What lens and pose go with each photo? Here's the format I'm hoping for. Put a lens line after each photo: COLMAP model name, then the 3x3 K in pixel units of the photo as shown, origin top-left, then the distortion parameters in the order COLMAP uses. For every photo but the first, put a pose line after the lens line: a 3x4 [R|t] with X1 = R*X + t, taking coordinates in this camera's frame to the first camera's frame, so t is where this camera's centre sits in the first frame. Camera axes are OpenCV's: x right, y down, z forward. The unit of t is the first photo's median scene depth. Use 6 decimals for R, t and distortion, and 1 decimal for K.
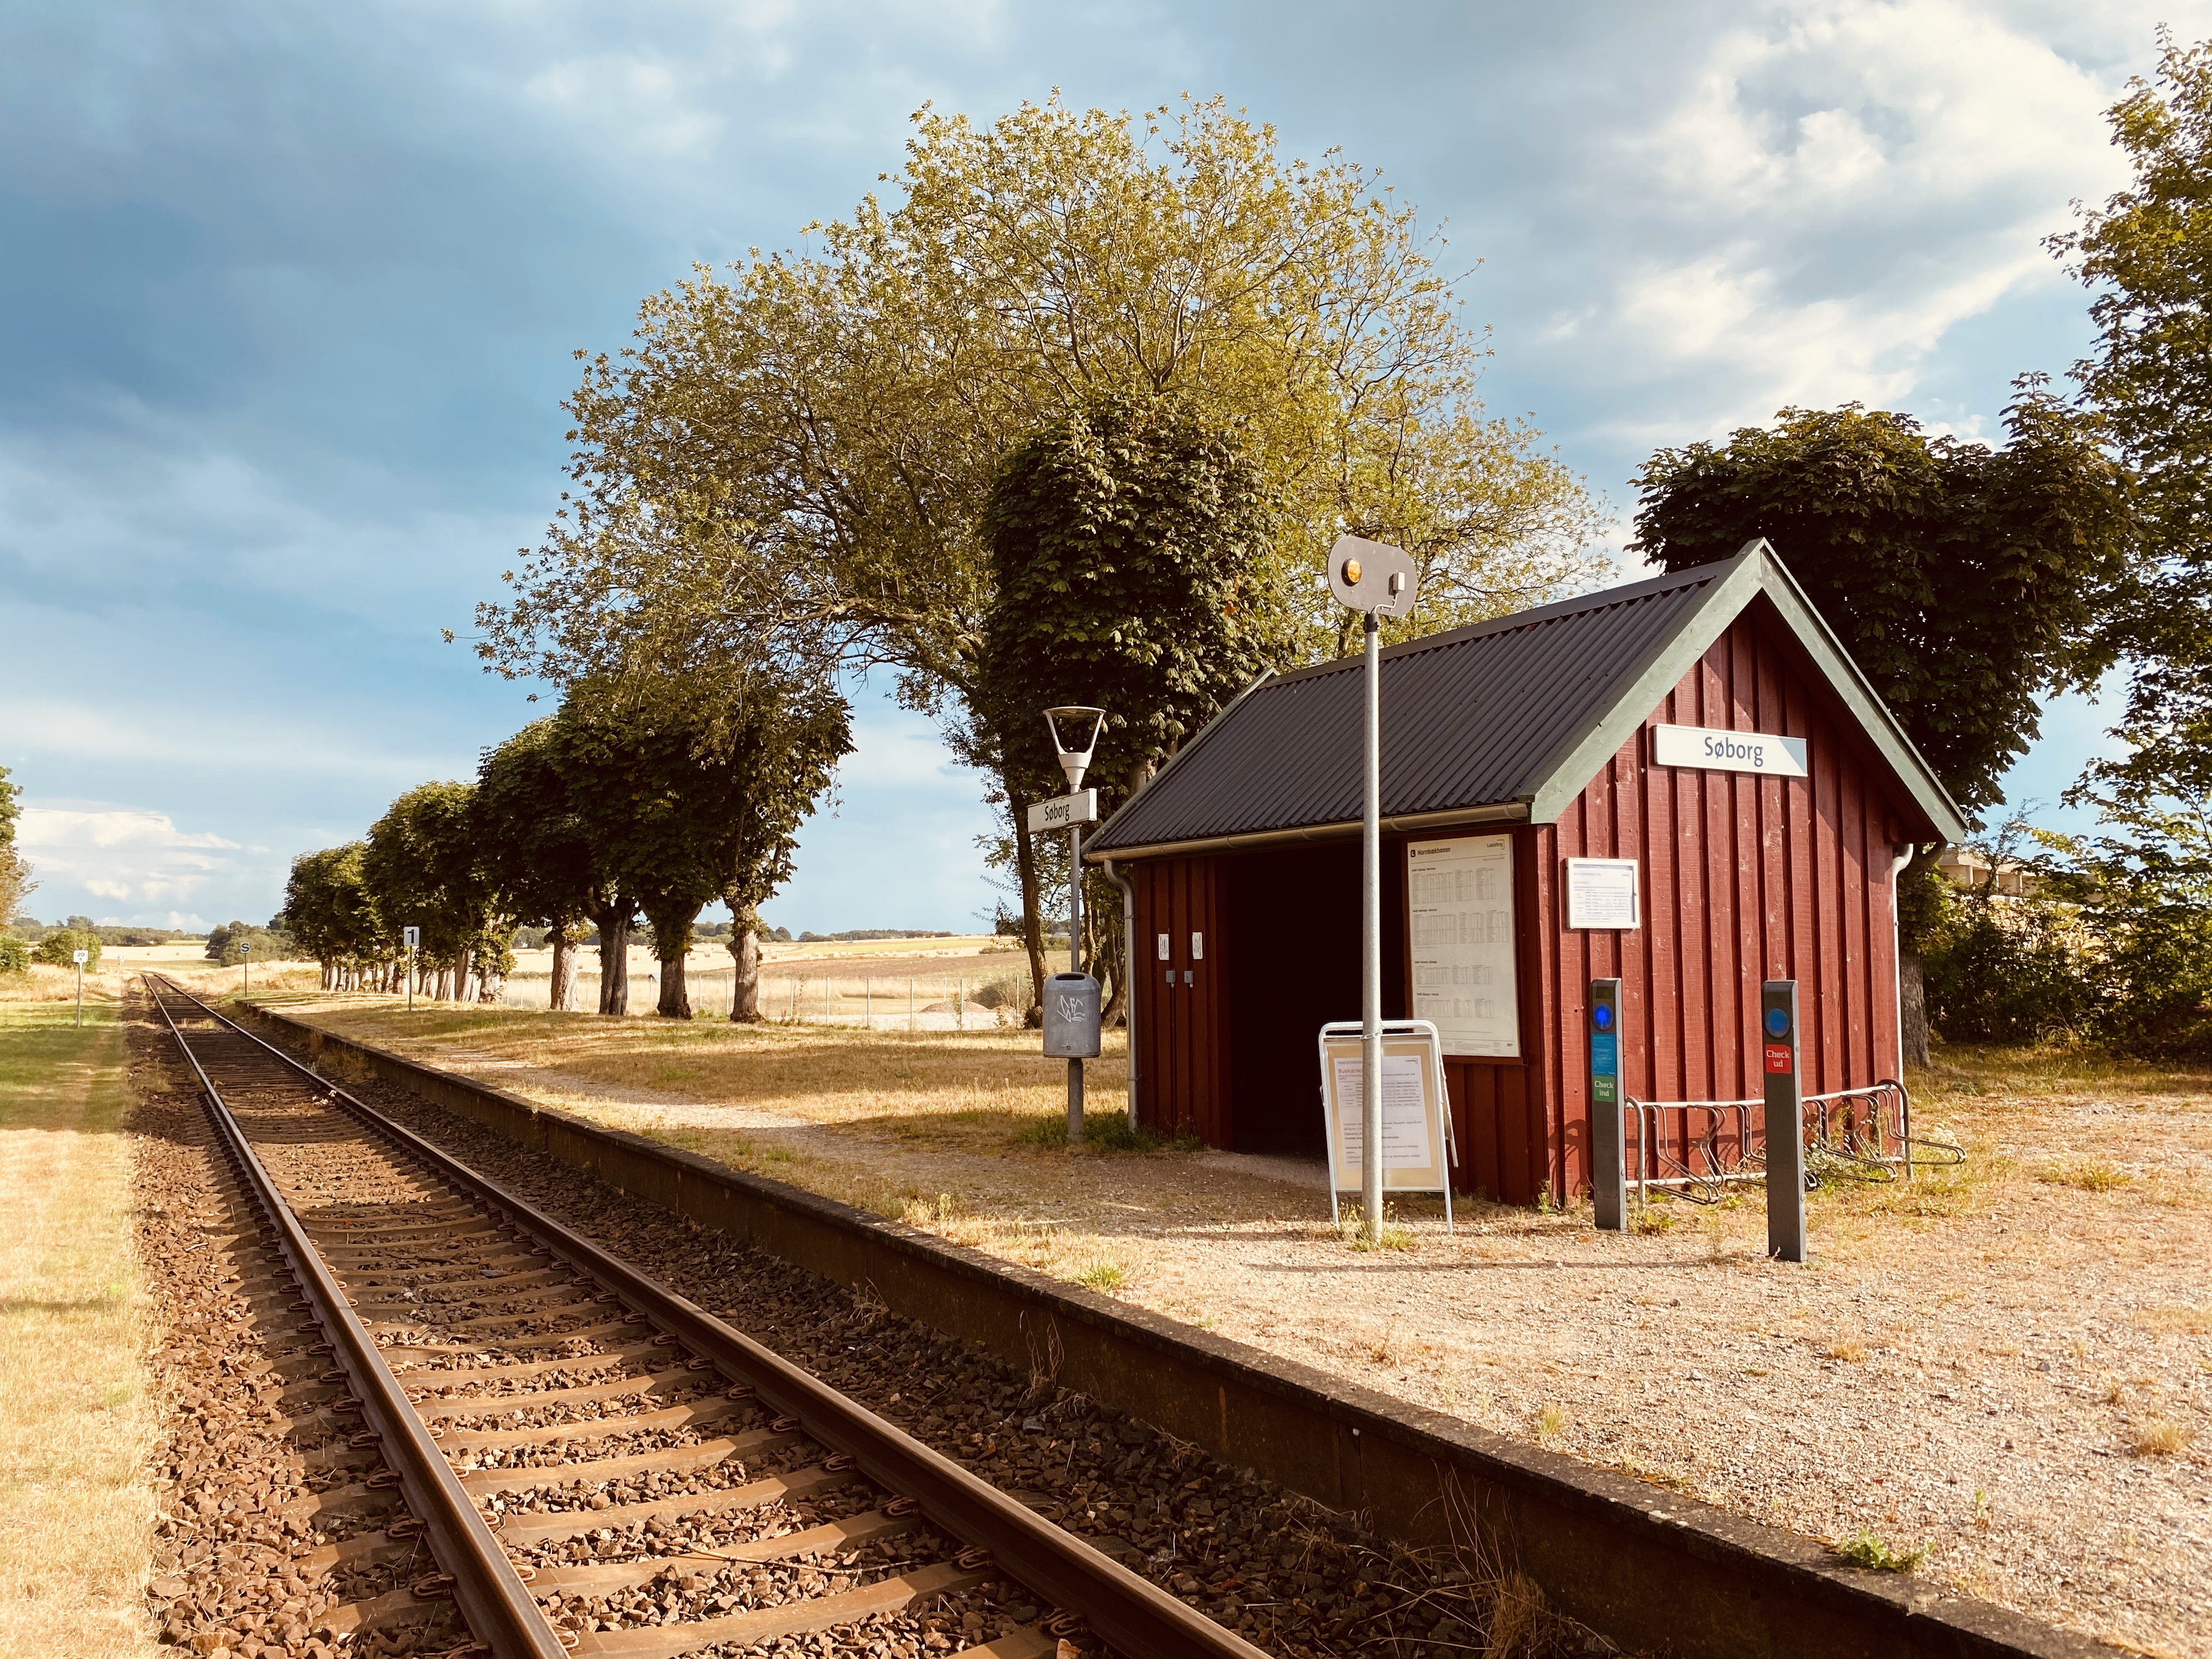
lens RADIAL K [[1666.0, 0, 1110.2], [0, 1666.0, 794.6], [0, 0, 1]] dist [0.091729, 0.001475]
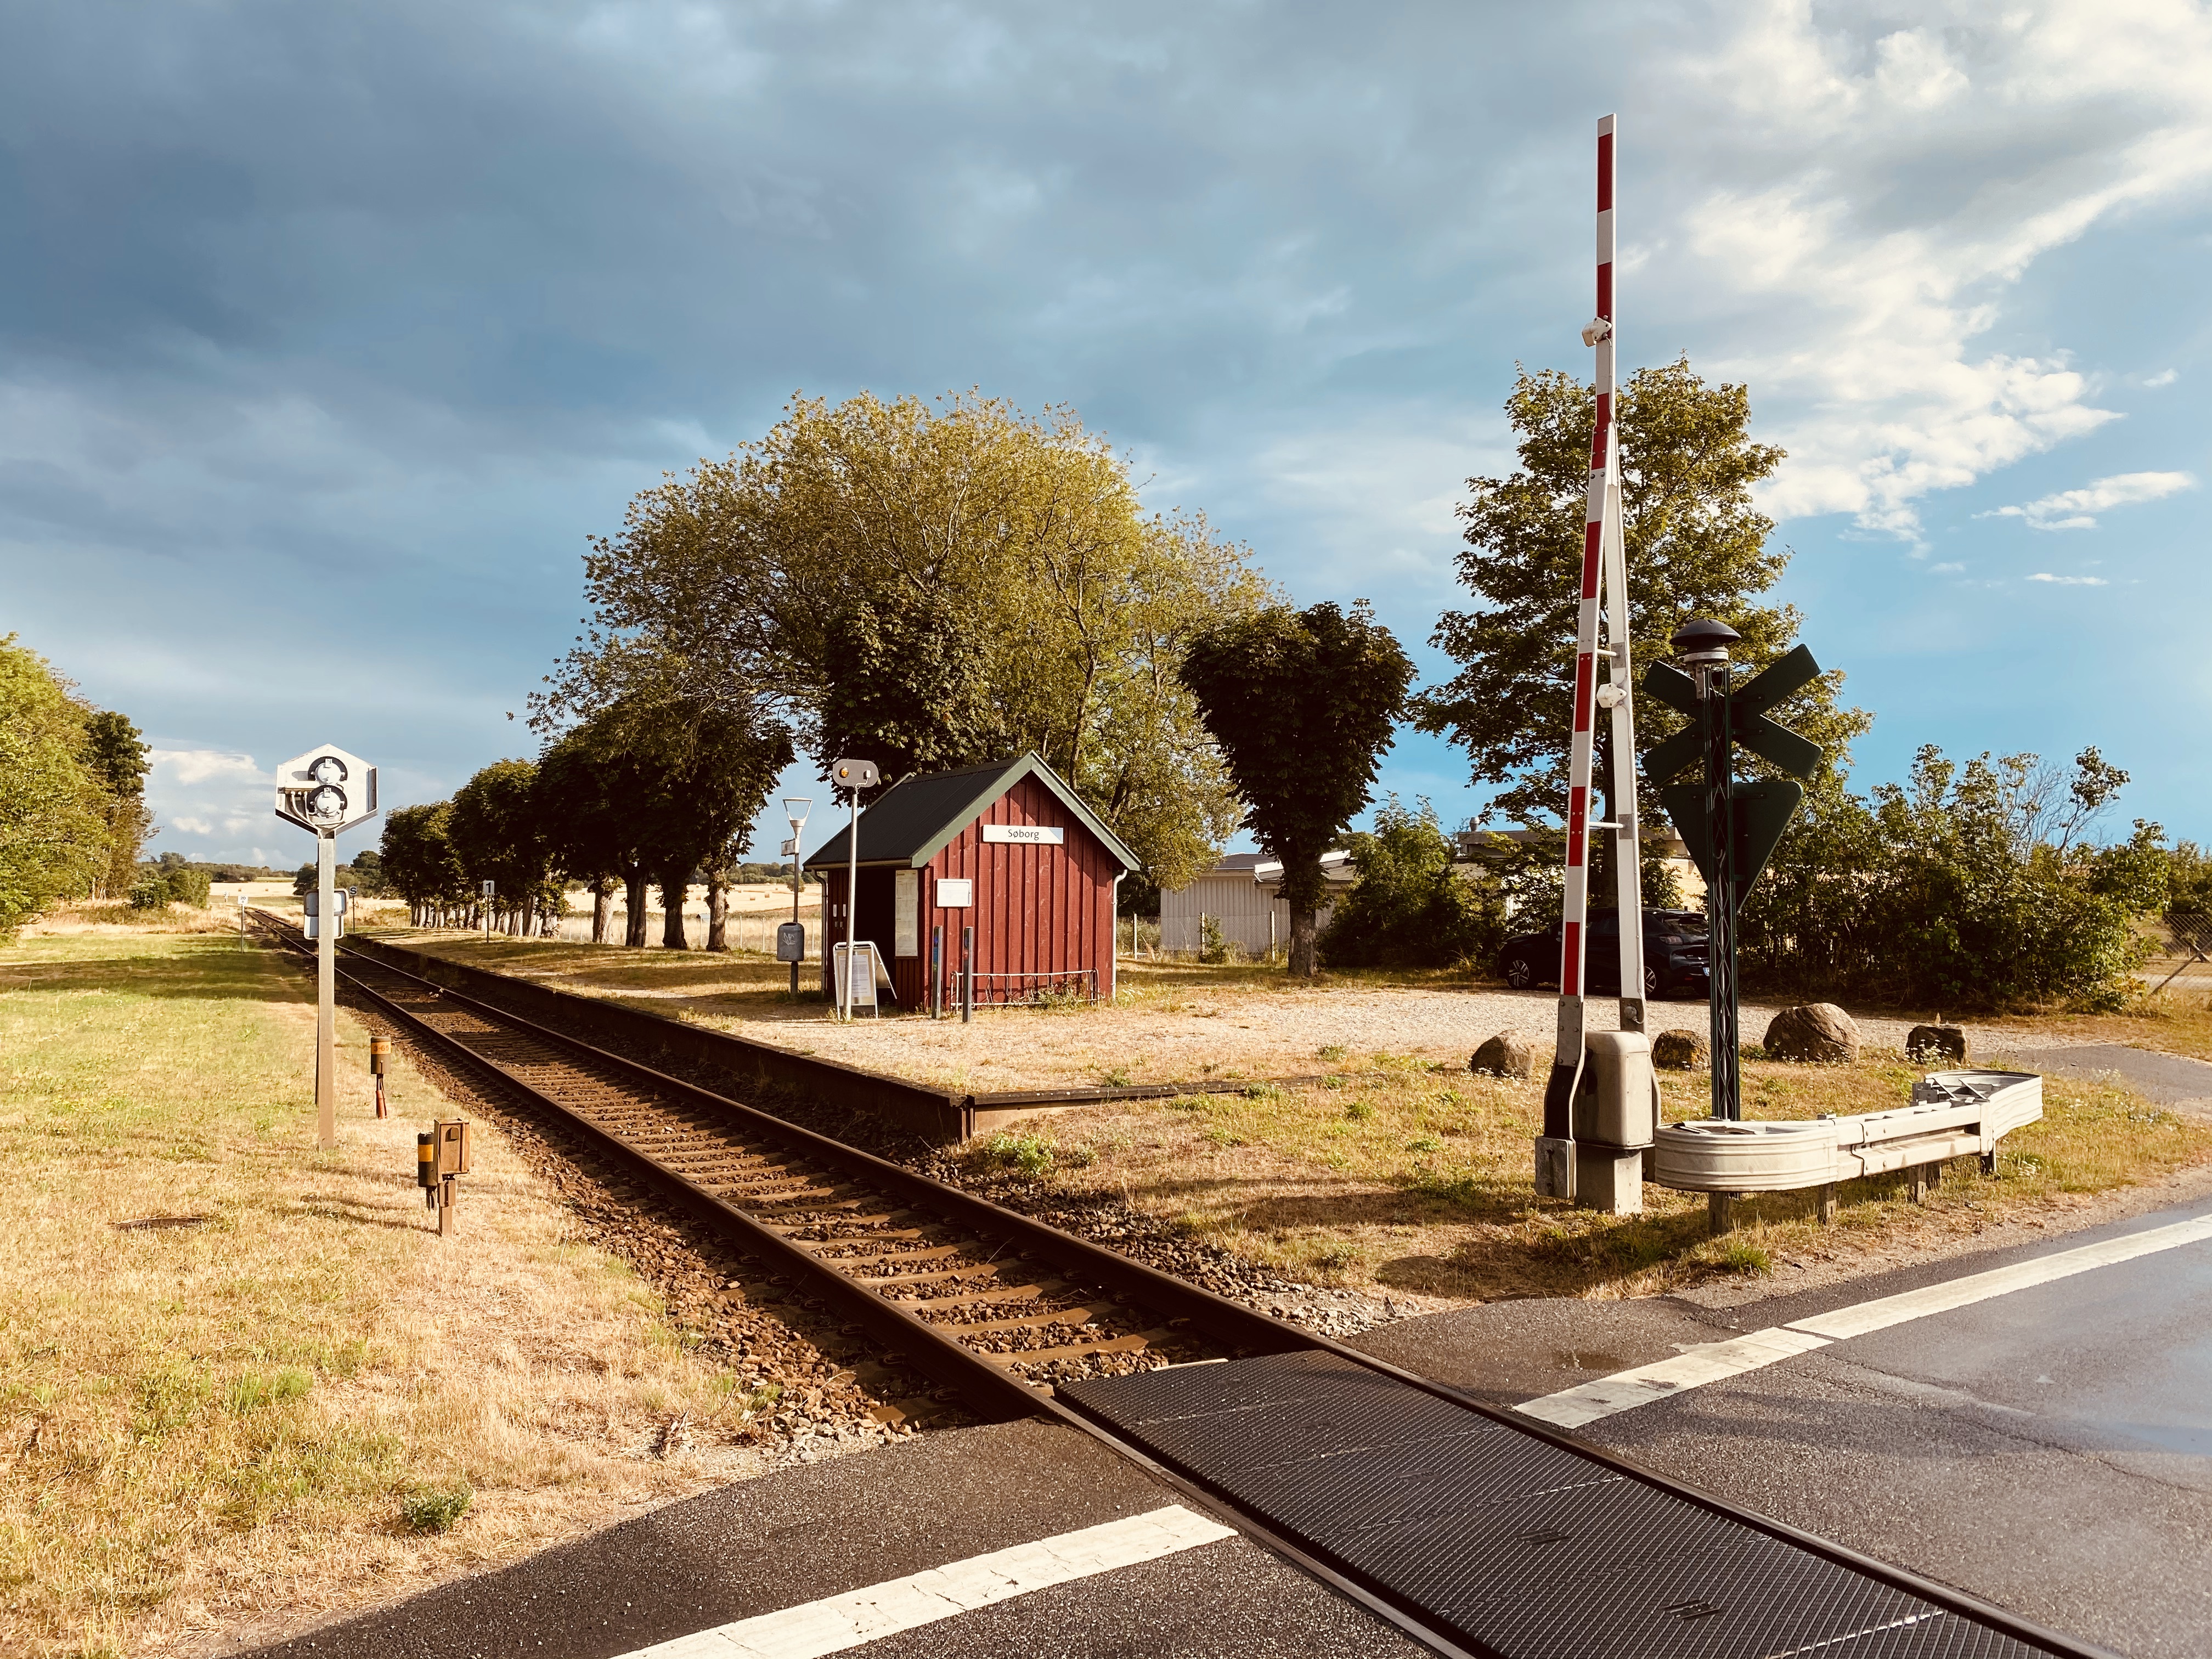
lens RADIAL K [[1810.0, 0, 1101.1], [0, 1810.0, 775.9], [0, 0, 1]] dist [0.222202, -0.002246]
pose [[0.997444, 0.006088, -0.071199, 0.213514], [-0.003978, 0.999549, 0.029750, -0.060858], [0.071348, -0.029391, 0.997018, -0.521429]]
